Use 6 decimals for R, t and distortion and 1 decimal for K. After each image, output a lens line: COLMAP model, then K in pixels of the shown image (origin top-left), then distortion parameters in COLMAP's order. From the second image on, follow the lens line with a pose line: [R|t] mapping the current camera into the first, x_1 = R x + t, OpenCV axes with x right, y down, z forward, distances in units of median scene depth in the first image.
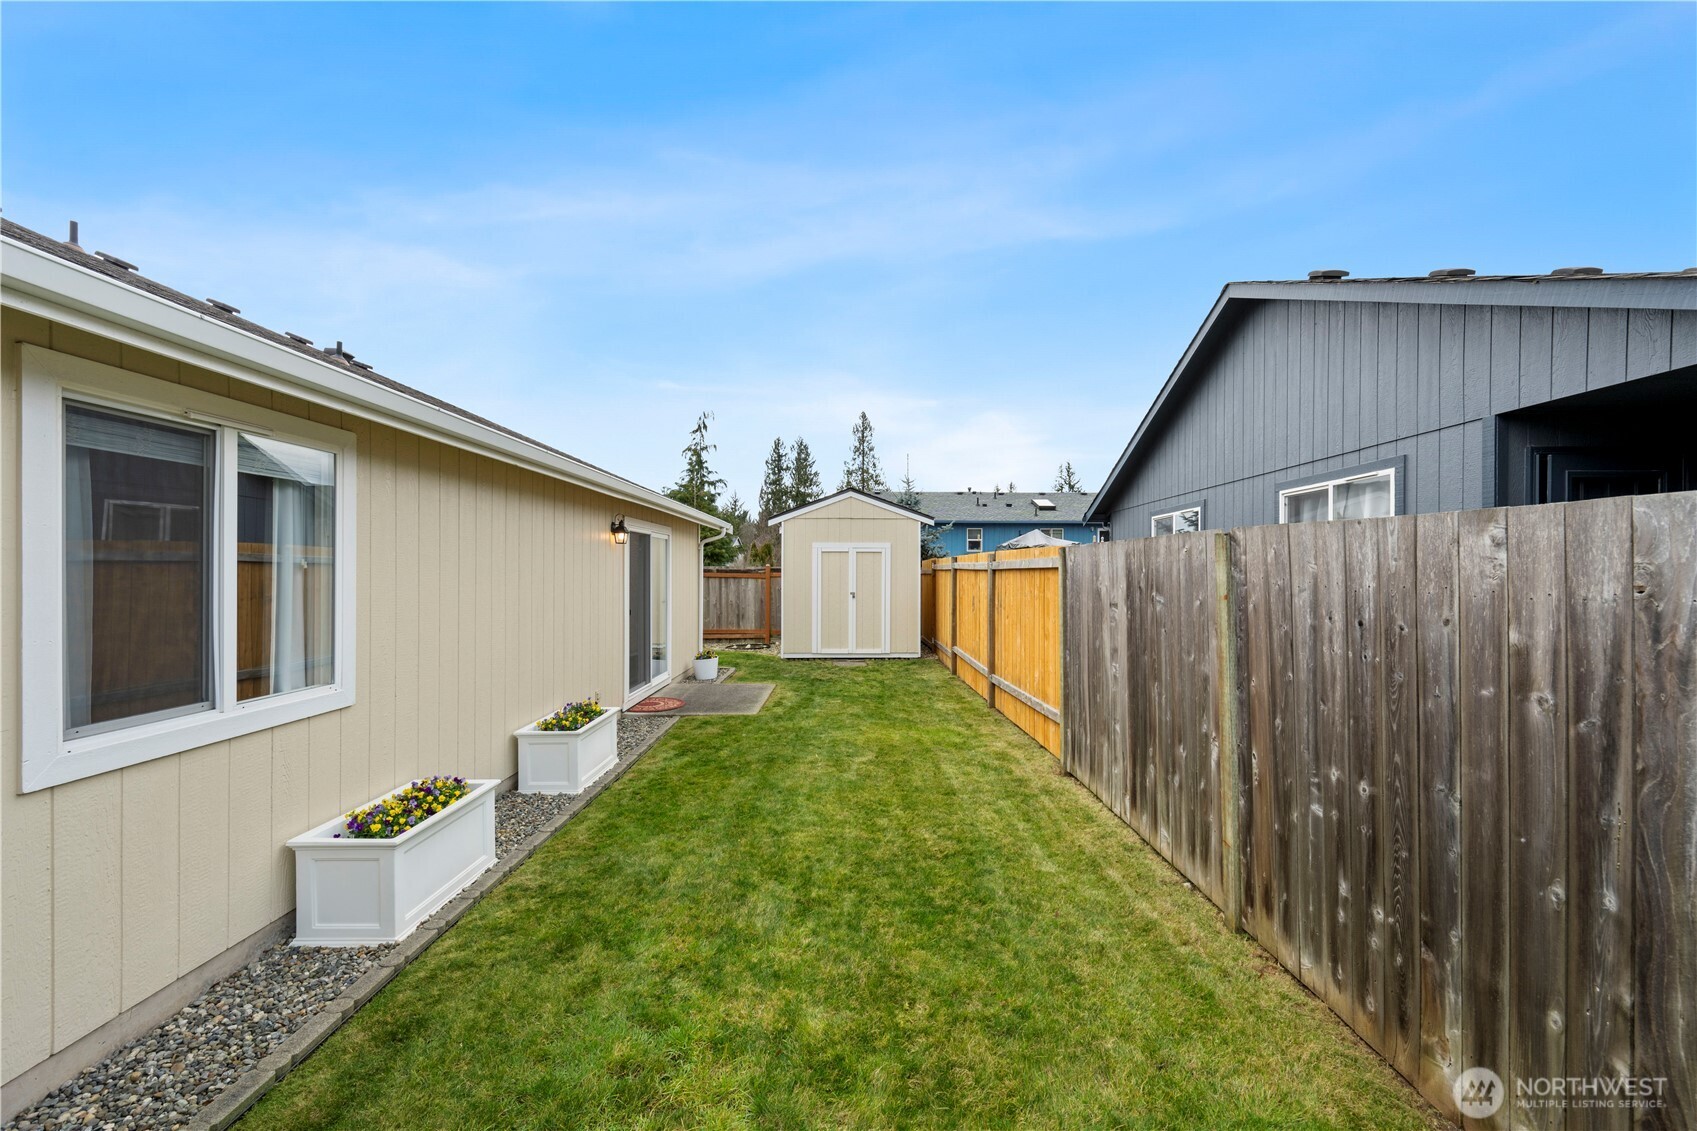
lens RADIAL K [[673.3, 0, 848.5], [0, 673.3, 565.5], [0, 0, 1]] dist [-0.002060, -0.000138]
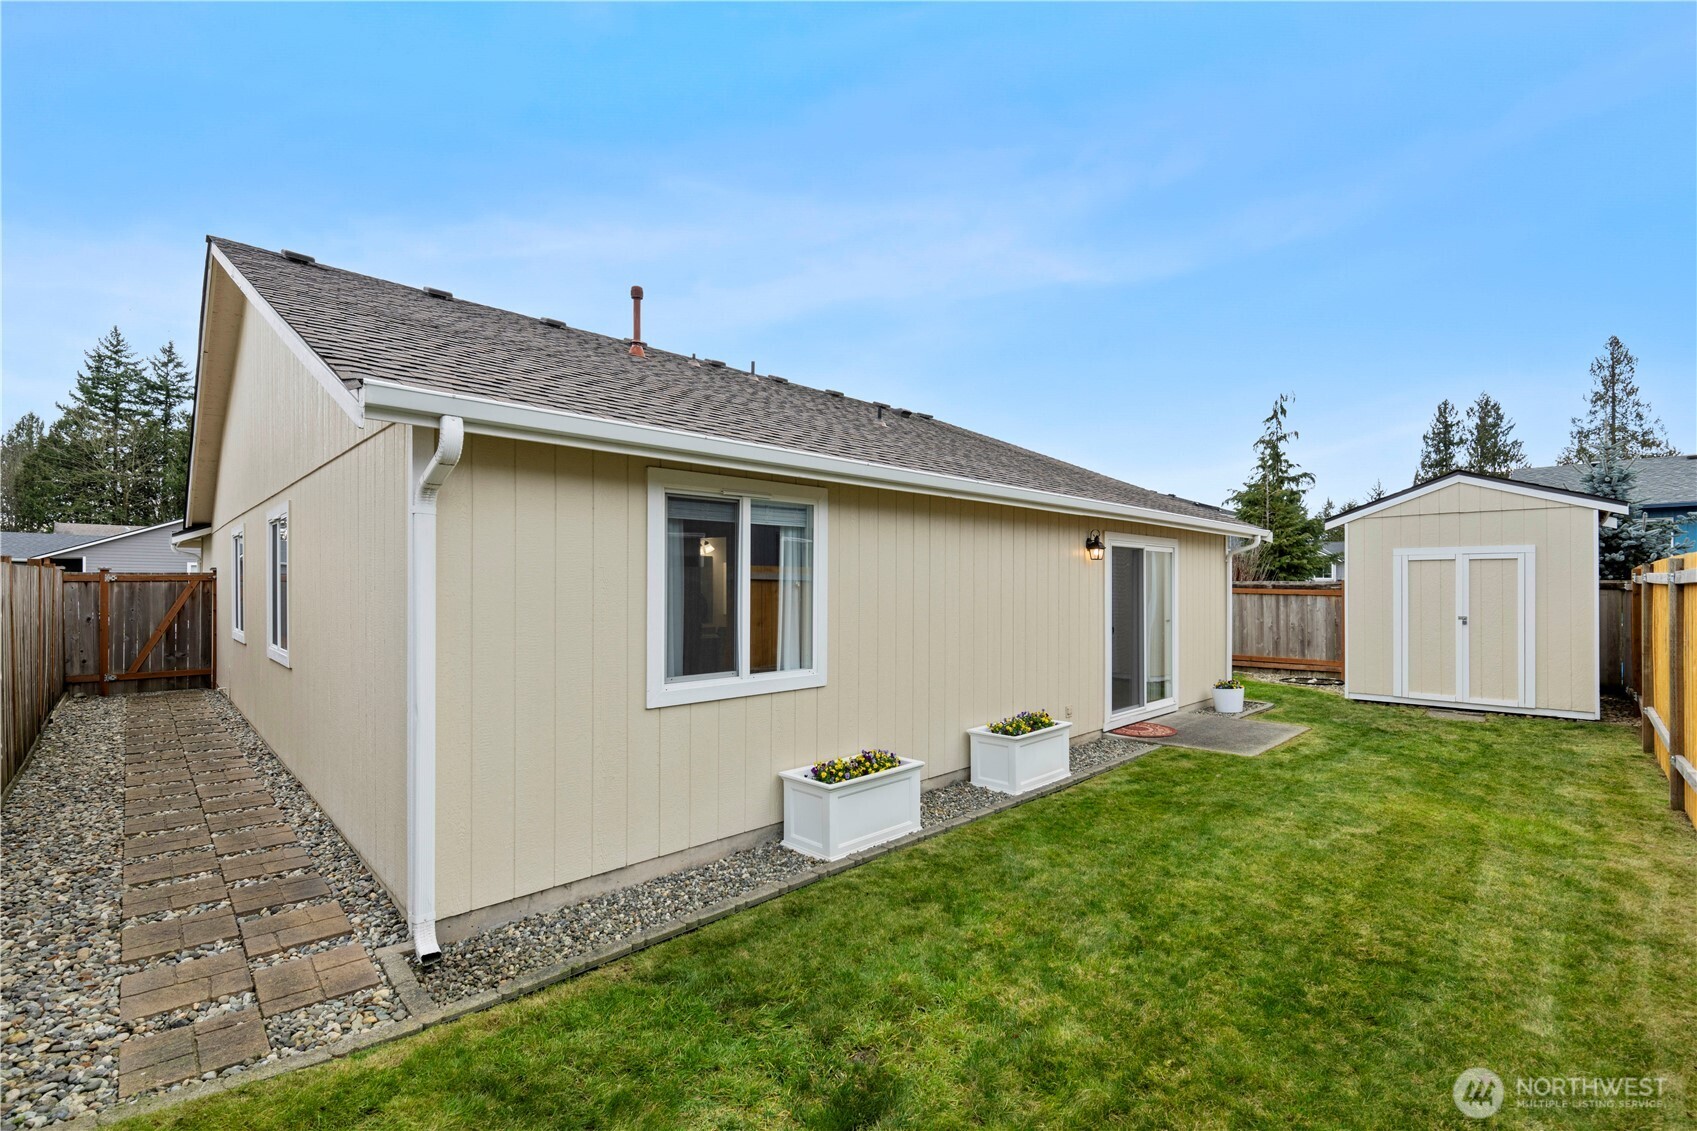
lens RADIAL K [[730.0, 0, 848.5], [0, 730.0, 565.5], [0, 0, 1]] dist [0.000497, -0.000194]
pose [[0.695992, -0.023682, -0.717659, 0.290299], [0.008575, 0.999659, -0.024671, -0.000873], [0.717999, 0.011016, 0.695957, -0.006187]]
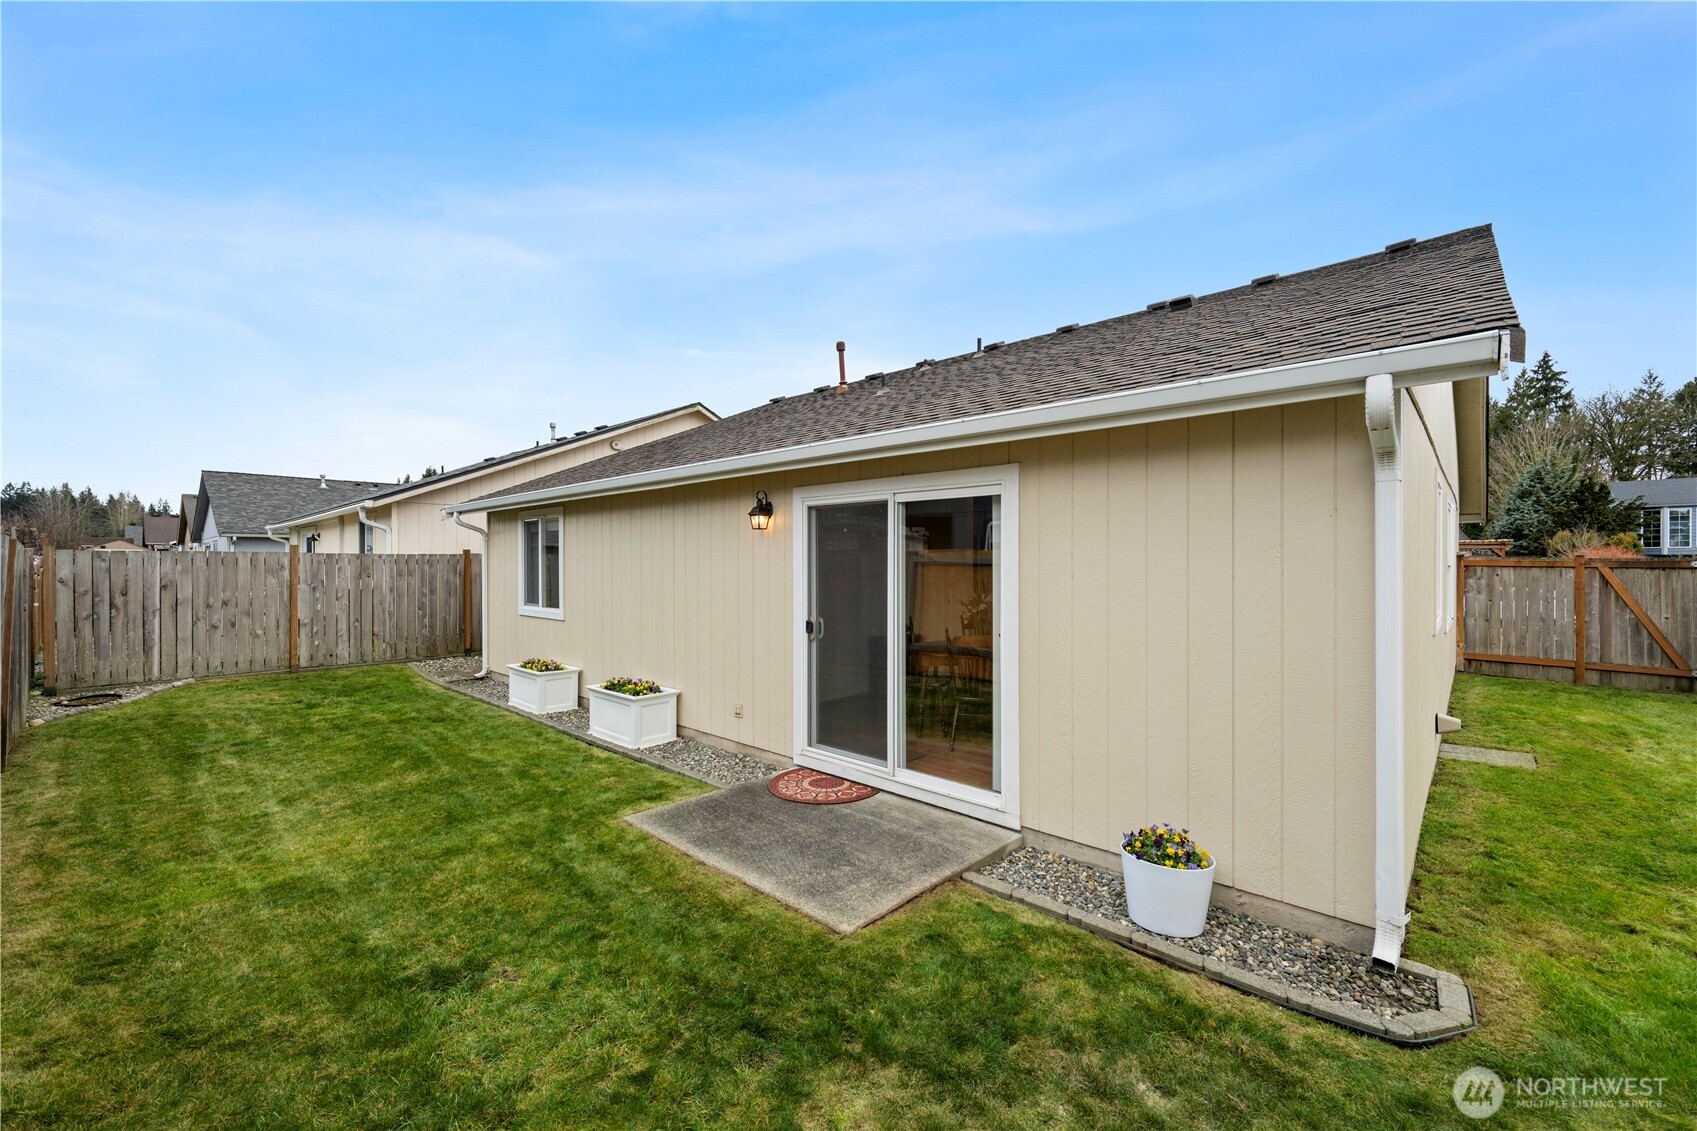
lens RADIAL K [[673.3, 0, 848.5], [0, 673.3, 565.5], [0, 0, 1]] dist [-0.002060, -0.000138]
pose [[-0.685862, -0.001794, -0.727730, 0.267121], [0.002712, 0.999984, -0.005022, 0.022802], [0.727727, -0.005418, -0.685846, 2.644644]]
